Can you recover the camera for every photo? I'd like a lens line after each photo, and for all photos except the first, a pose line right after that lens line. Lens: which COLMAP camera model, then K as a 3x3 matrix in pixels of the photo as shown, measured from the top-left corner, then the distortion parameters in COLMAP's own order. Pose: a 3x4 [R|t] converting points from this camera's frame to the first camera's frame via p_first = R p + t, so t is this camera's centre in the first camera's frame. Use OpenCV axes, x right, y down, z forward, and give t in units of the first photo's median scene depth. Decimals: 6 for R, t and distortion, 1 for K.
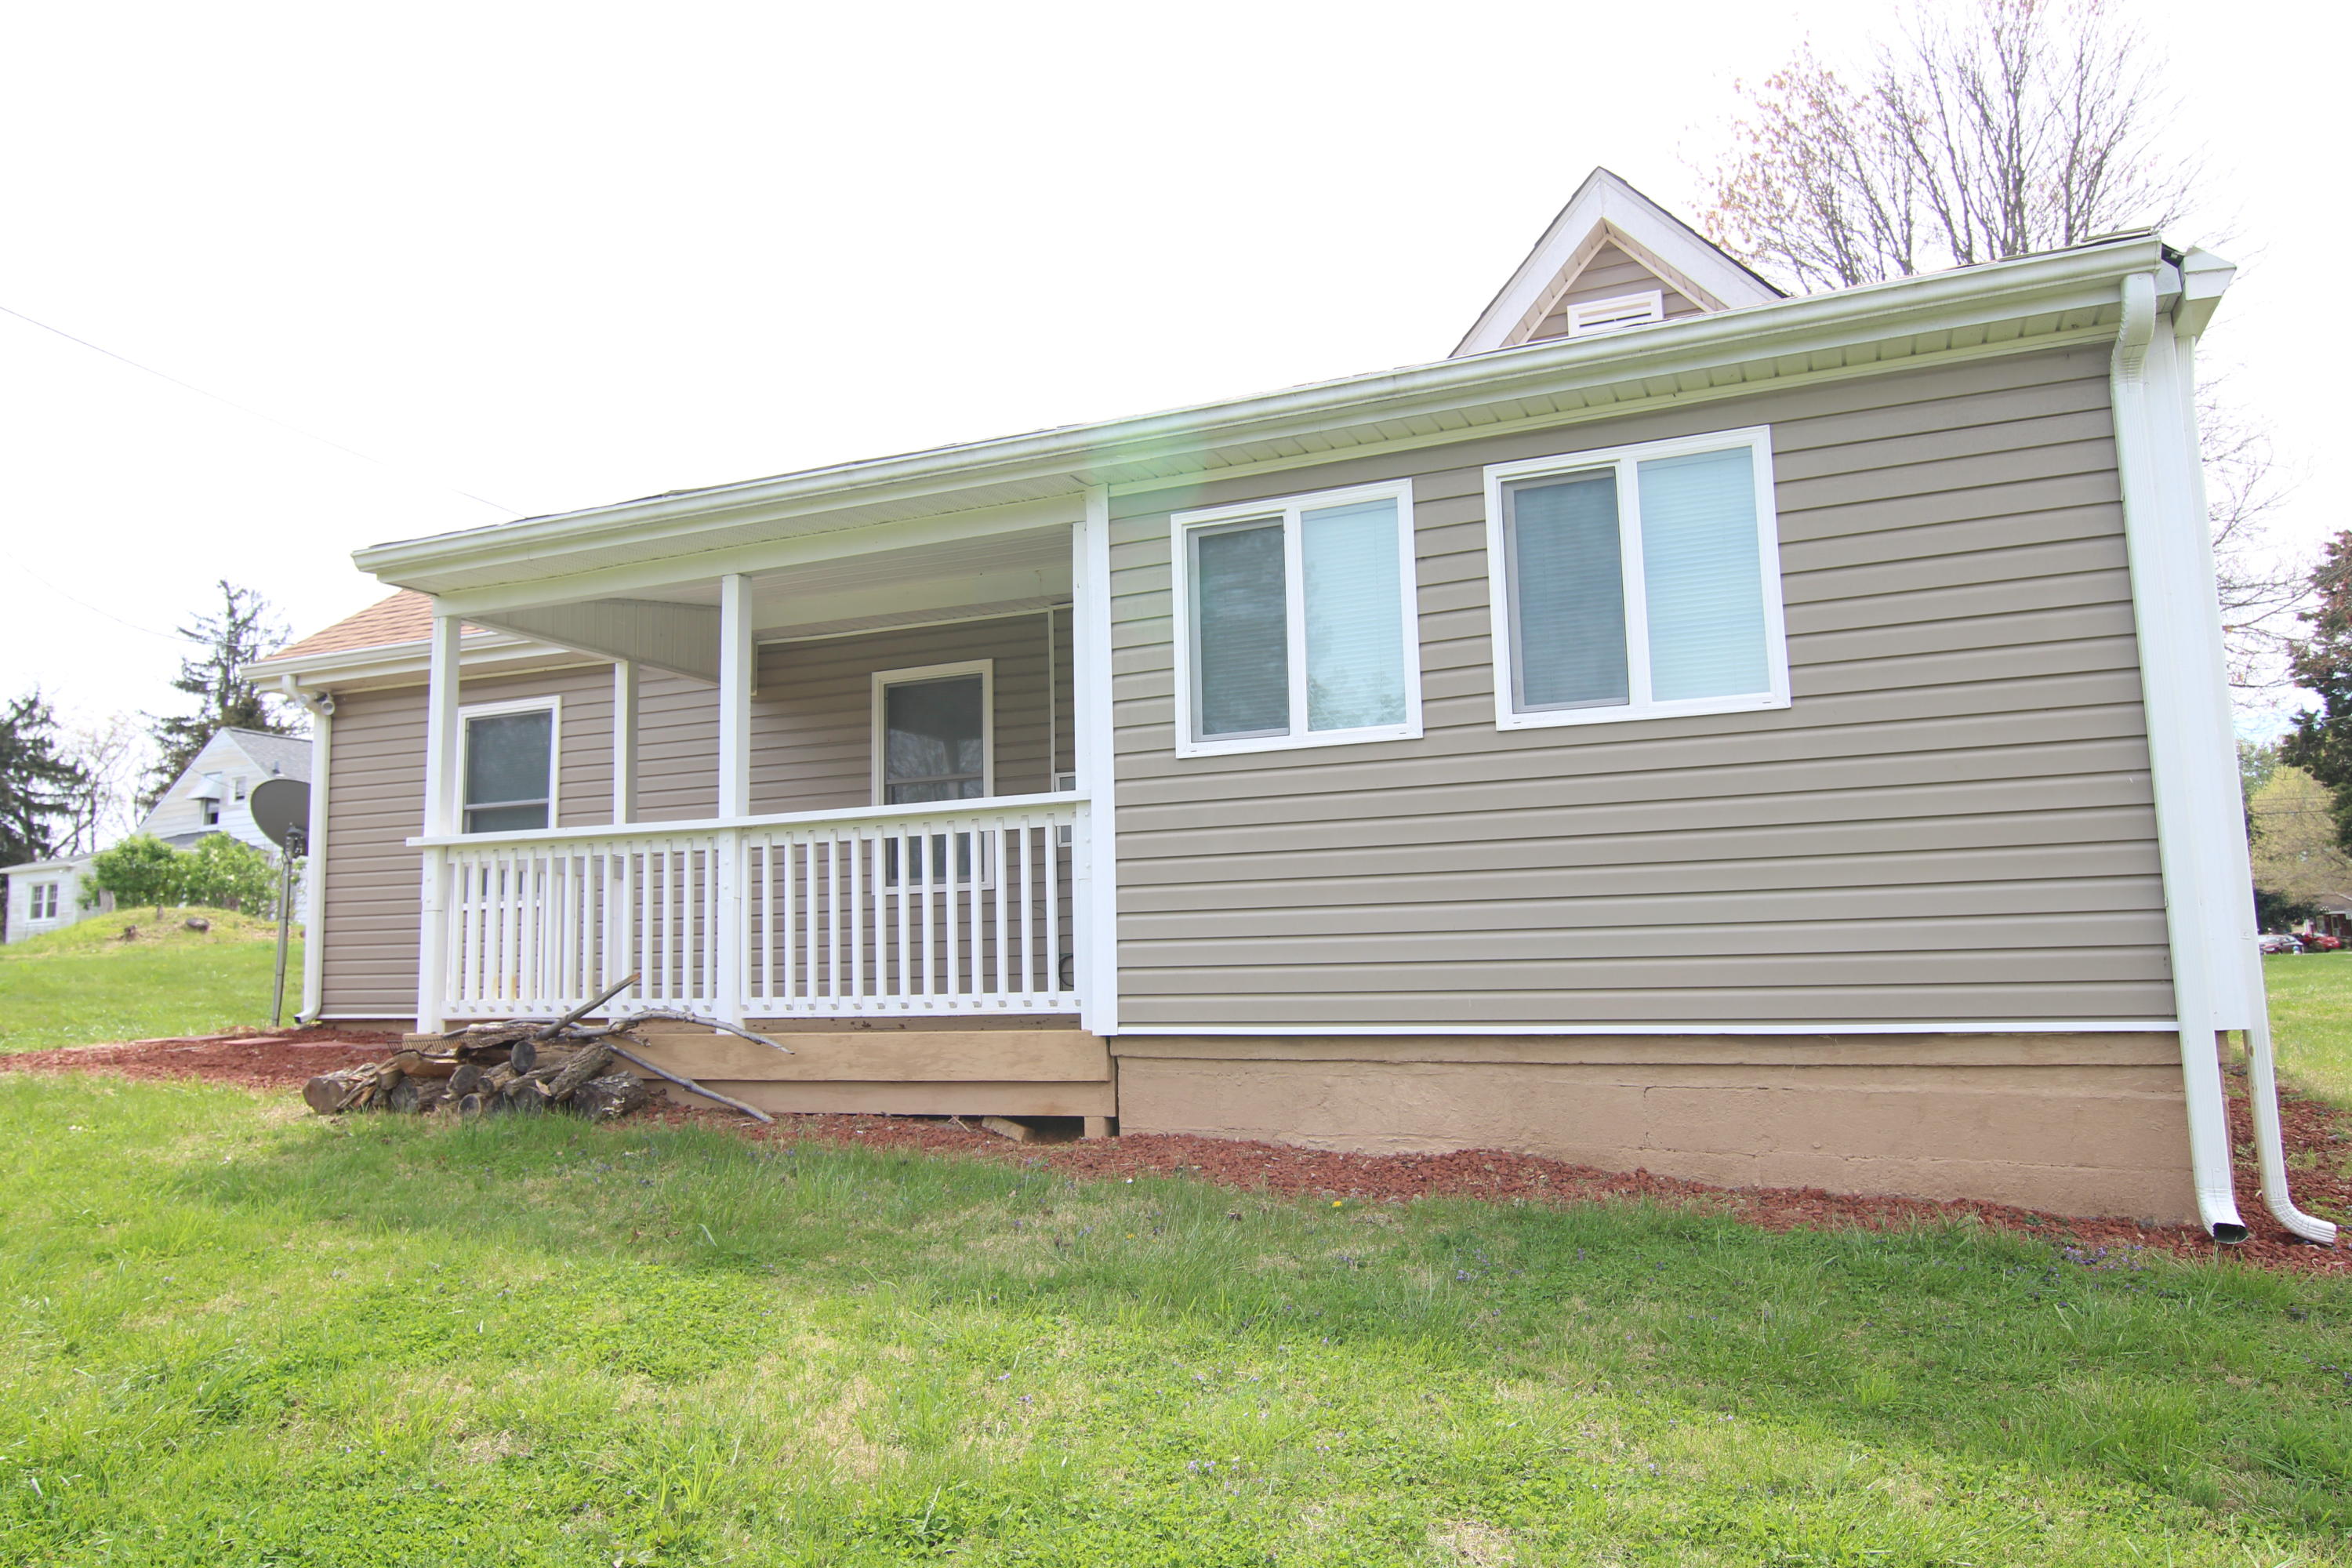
lens RADIAL K [[1563.7, 0, 1176.0], [0, 1563.7, 784.0], [0, 0, 1]] dist [0.002217, -0.002266]
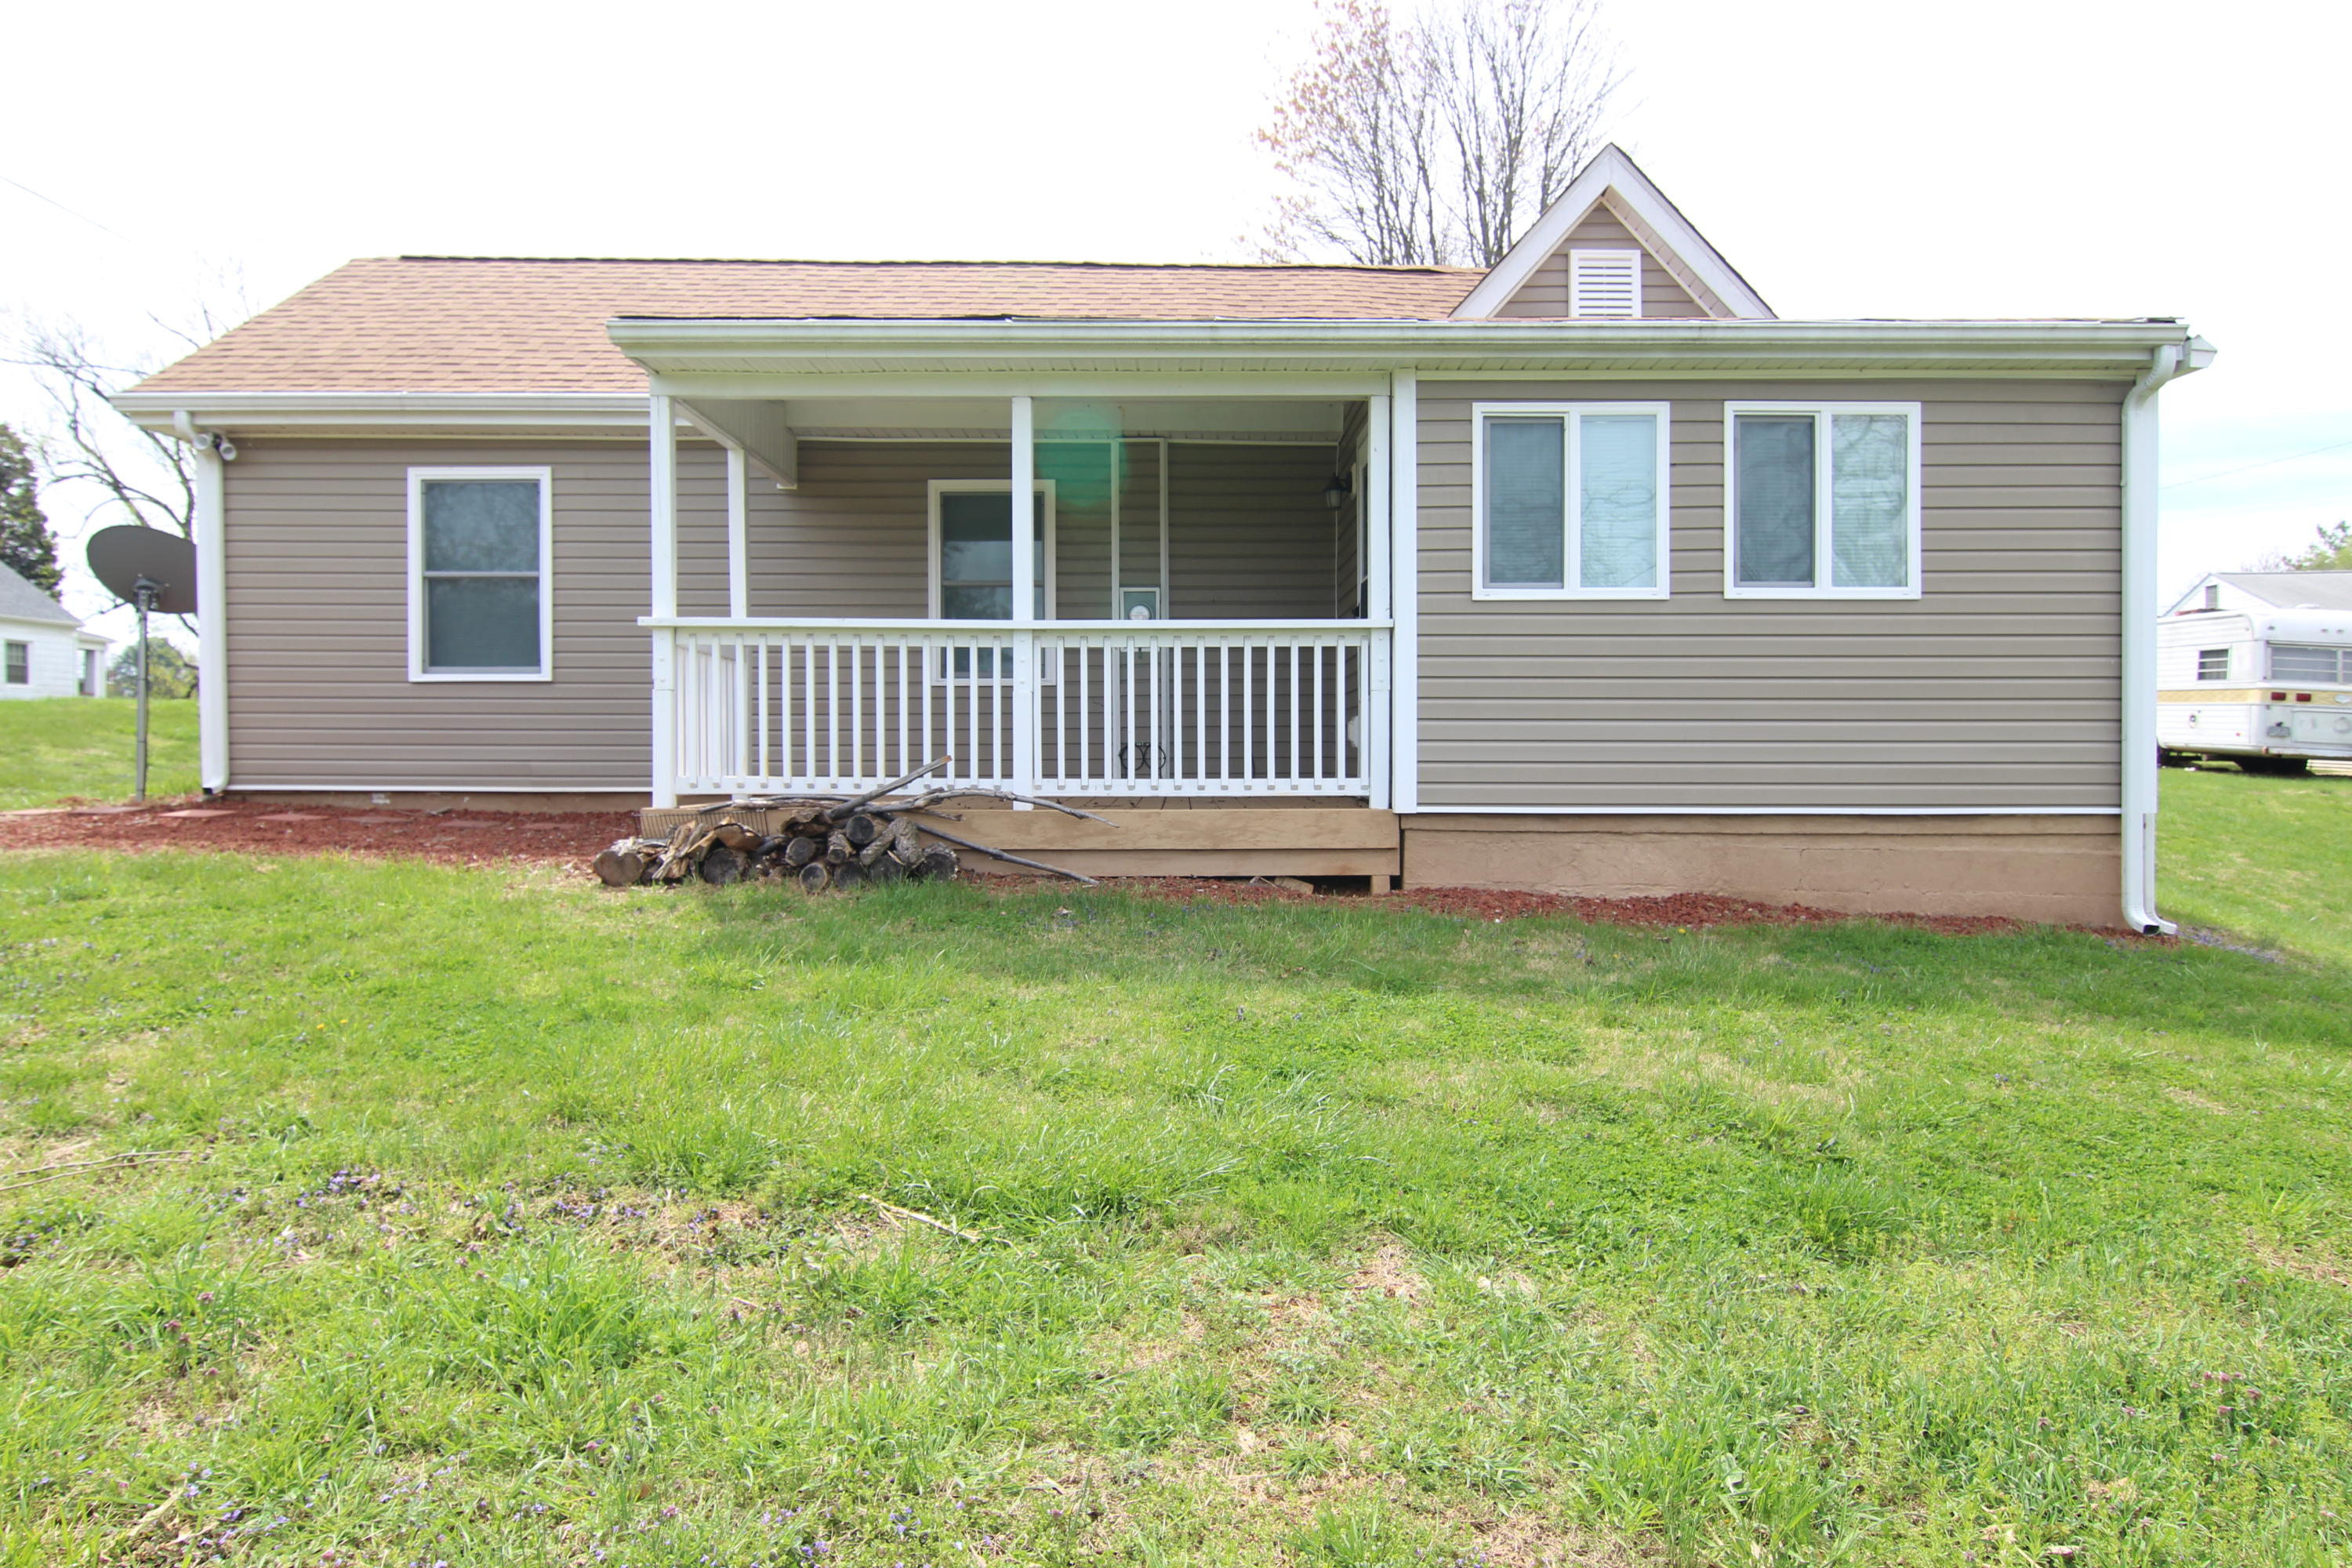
lens RADIAL K [[1413.8, 0, 1176.0], [0, 1413.8, 784.0], [0, 0, 1]] dist [0.003276, -0.015296]
pose [[0.917683, 0.011880, 0.397136, -0.668162], [-0.067445, 0.989704, 0.126241, 0.003022], [-0.391548, -0.142634, 0.909036, 0.020200]]
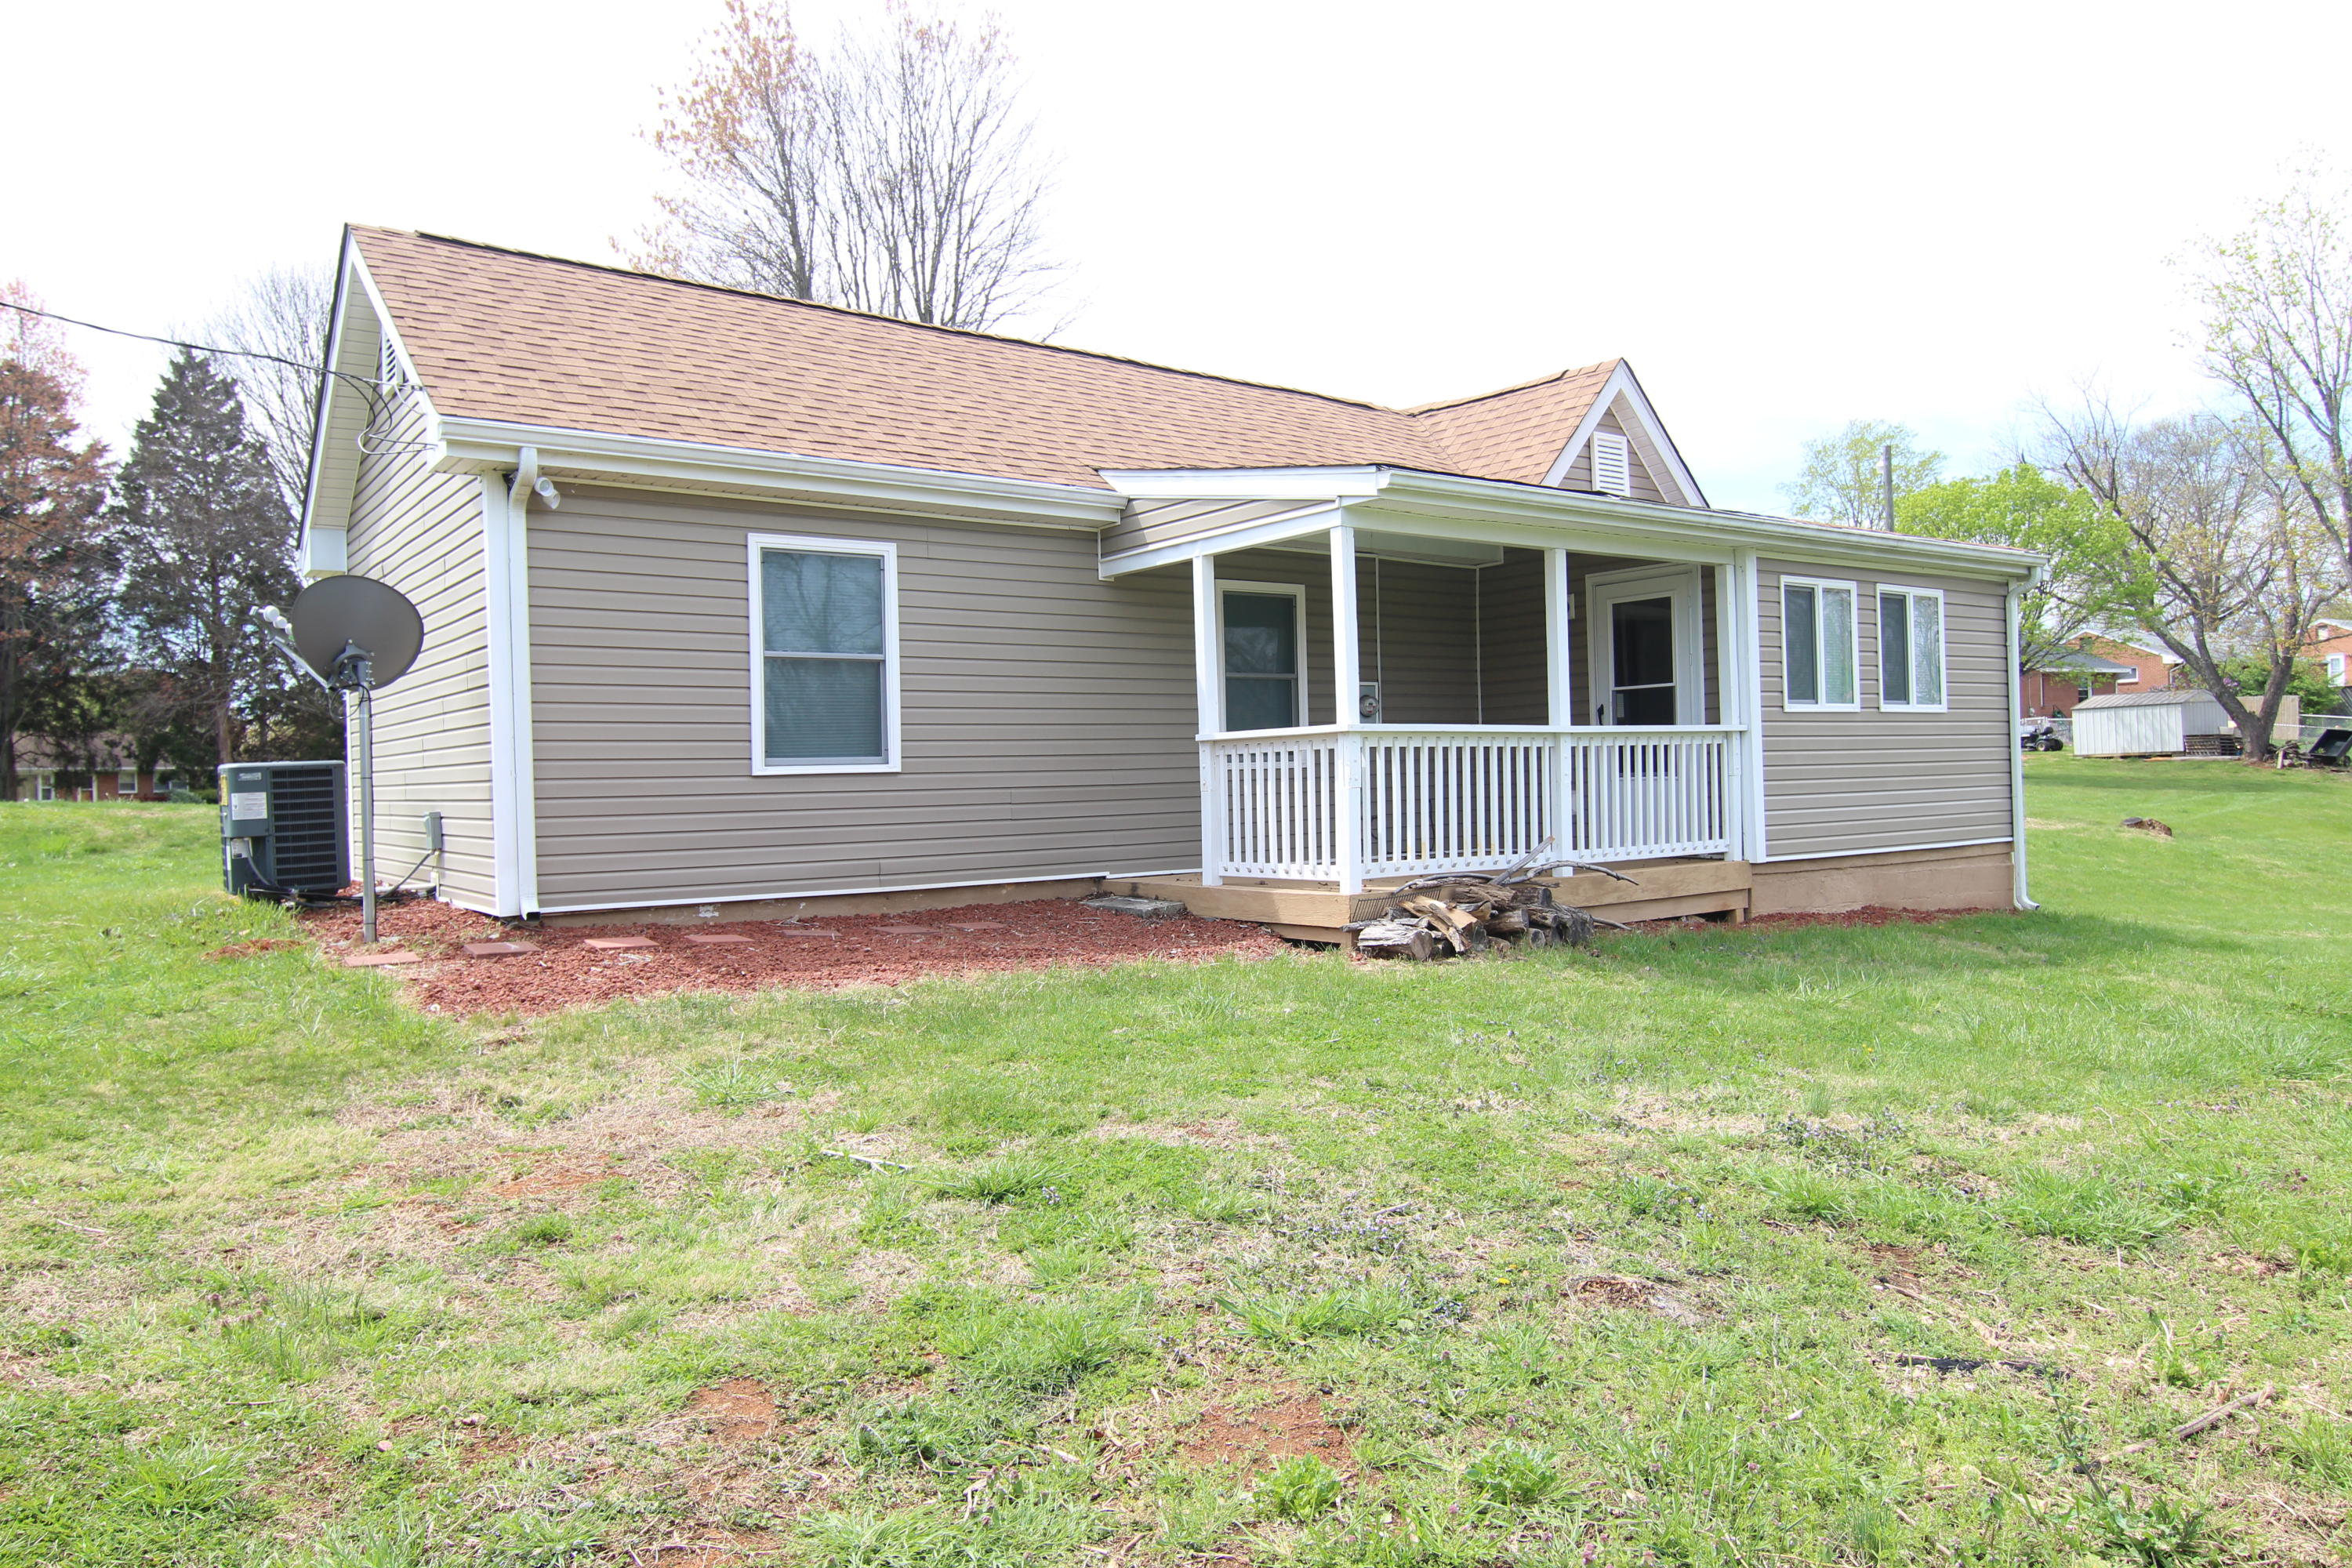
lens RADIAL K [[1563.7, 0, 1176.0], [0, 1563.7, 784.0], [0, 0, 1]] dist [0.002217, -0.002266]
pose [[0.507823, 0.005309, 0.861445, -1.913252], [-0.089776, 0.994862, 0.046792, 0.045560], [-0.856771, -0.101099, 0.505690, 0.662221]]
